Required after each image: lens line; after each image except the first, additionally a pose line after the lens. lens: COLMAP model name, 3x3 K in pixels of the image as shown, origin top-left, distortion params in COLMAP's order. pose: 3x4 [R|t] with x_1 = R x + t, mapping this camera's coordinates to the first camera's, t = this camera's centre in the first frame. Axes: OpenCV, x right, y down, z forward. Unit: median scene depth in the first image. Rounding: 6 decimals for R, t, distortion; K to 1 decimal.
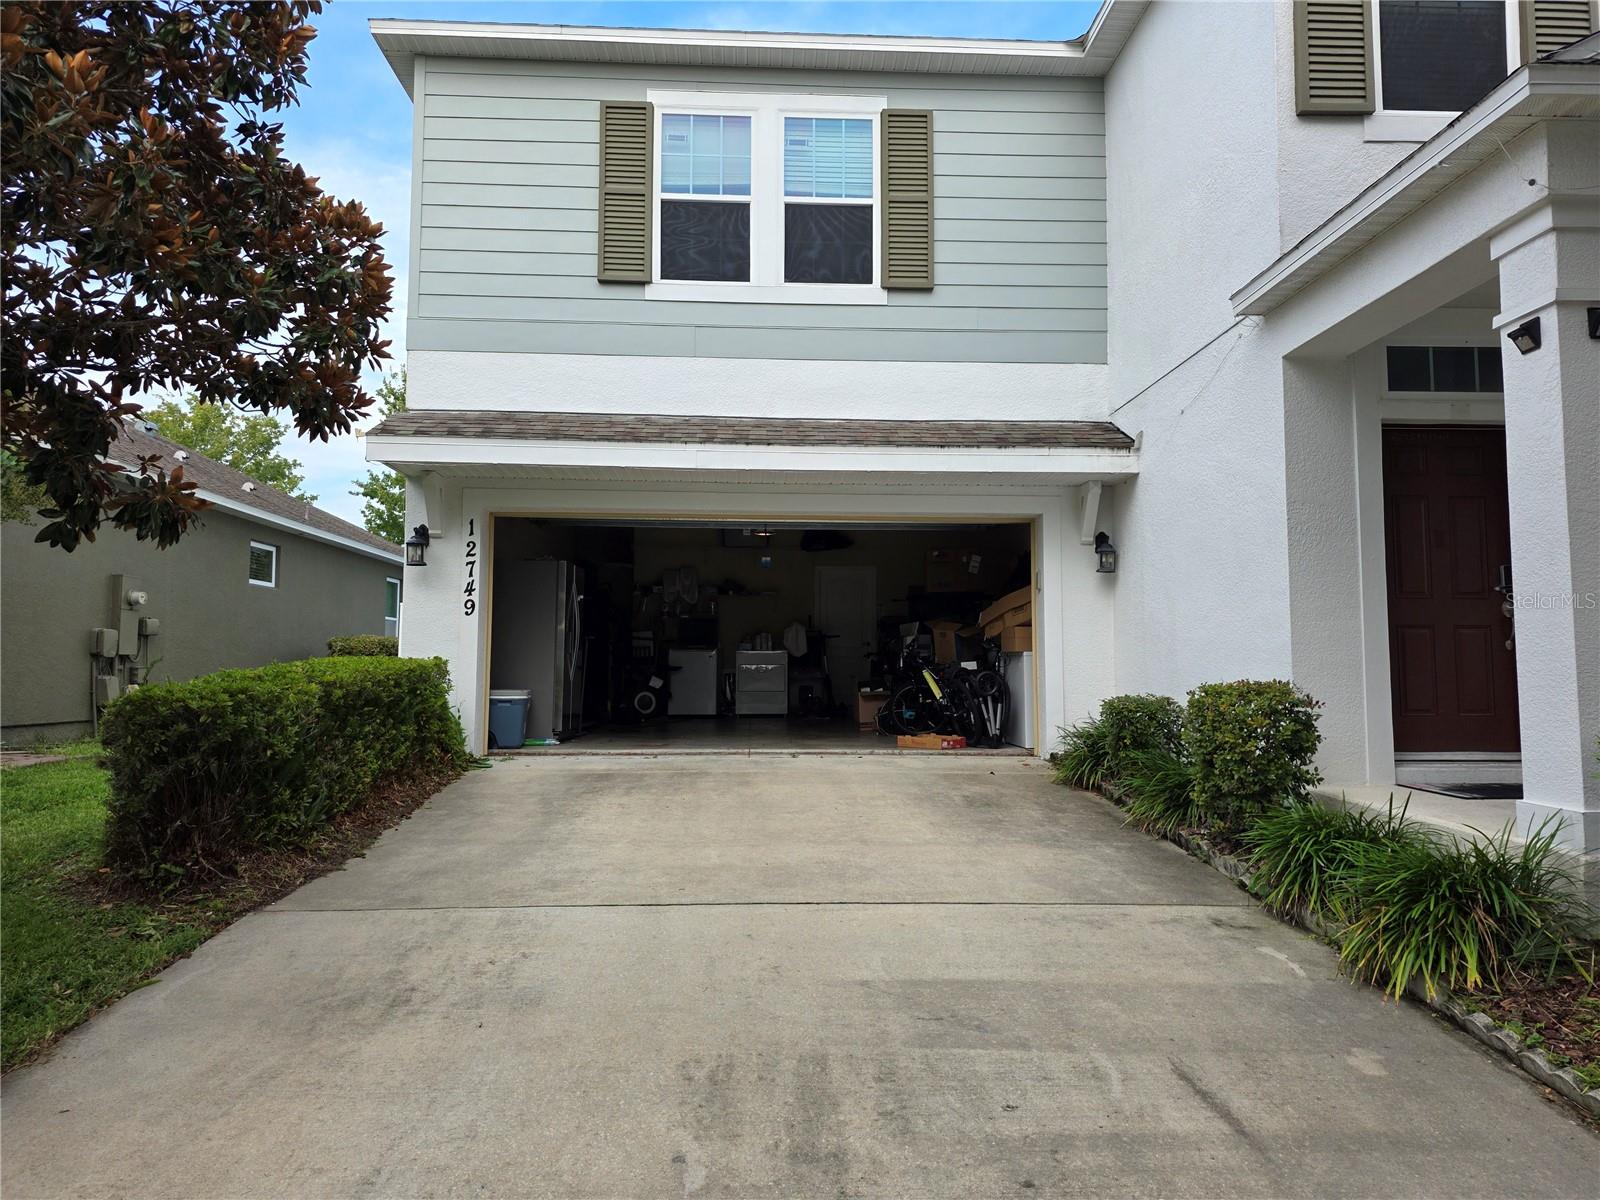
lens RADIAL K [[1068.2, 0, 796.7], [0, 1068.2, 592.7], [0, 0, 1]] dist [0.076964, -0.066495]
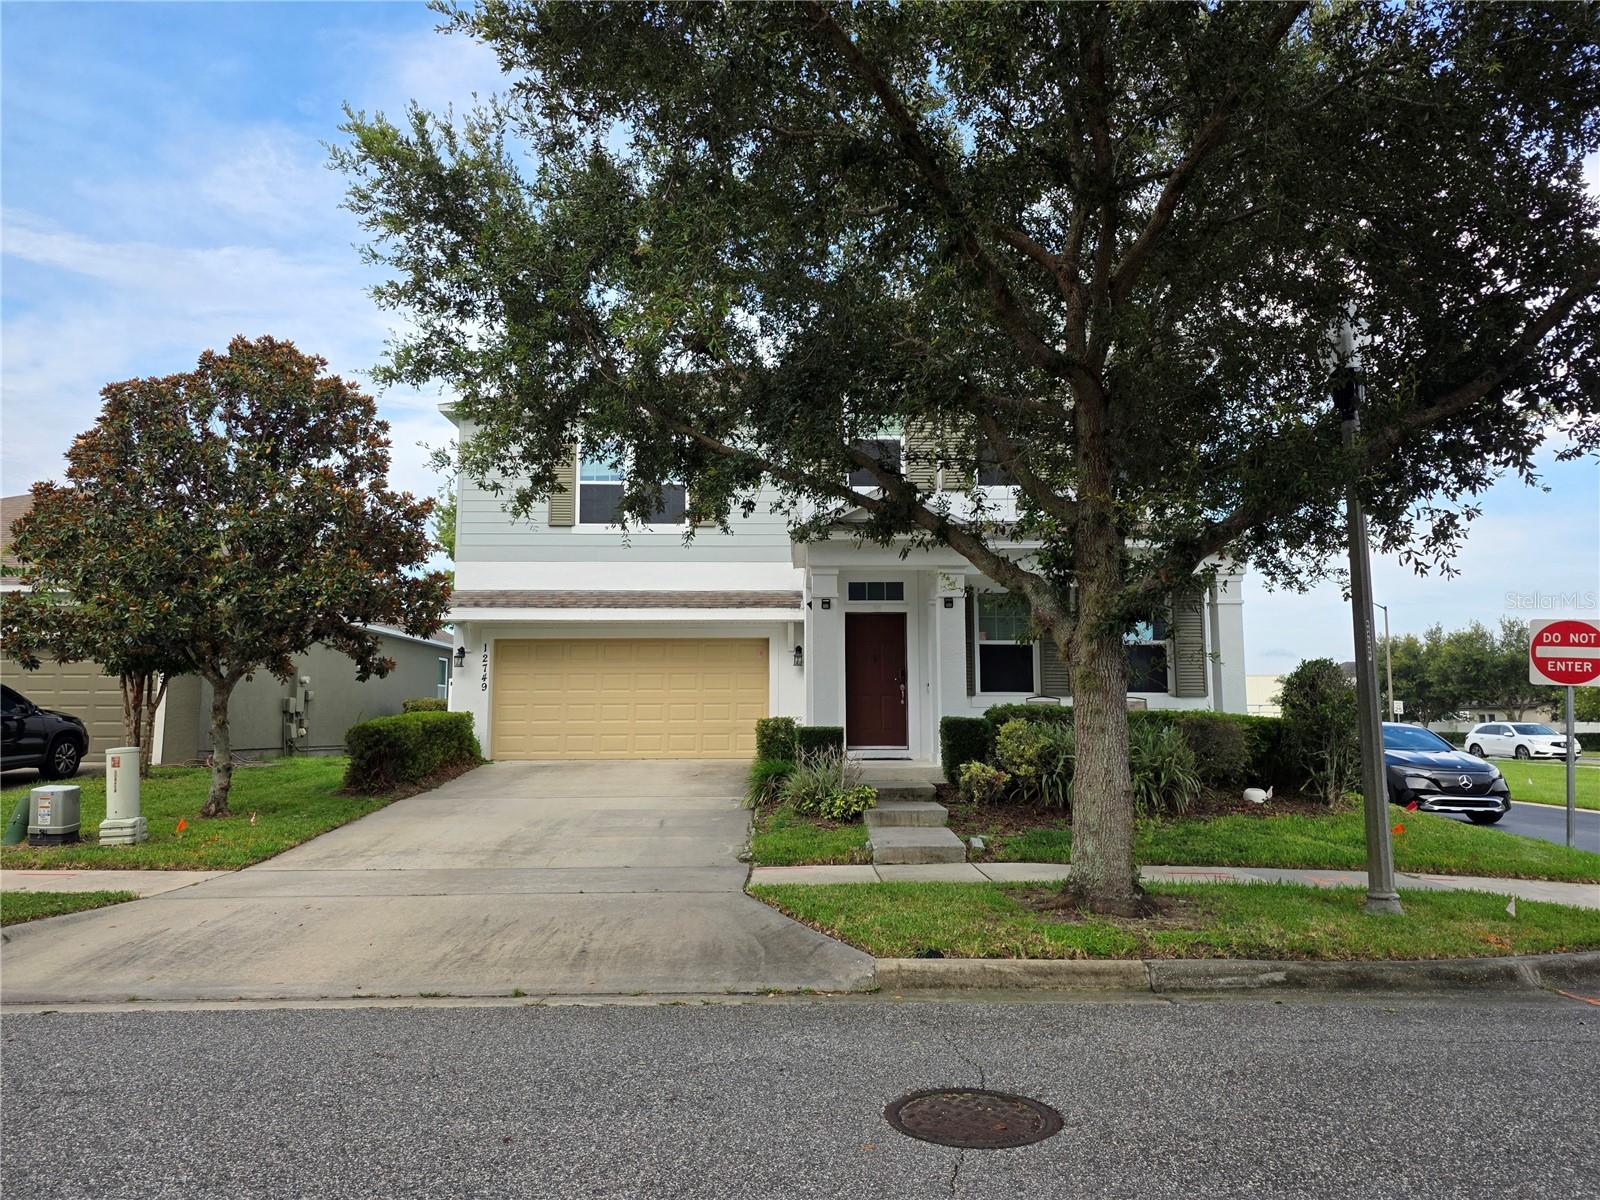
lens RADIAL K [[1068.2, 0, 802.3], [0, 1068.2, 607.5], [0, 0, 1]] dist [0.076964, -0.066495]
pose [[0.999507, -0.008727, -0.030170, 0.374637], [0.007649, 0.999335, -0.035665, -0.061444], [0.030461, 0.035417, 0.998908, -1.061855]]
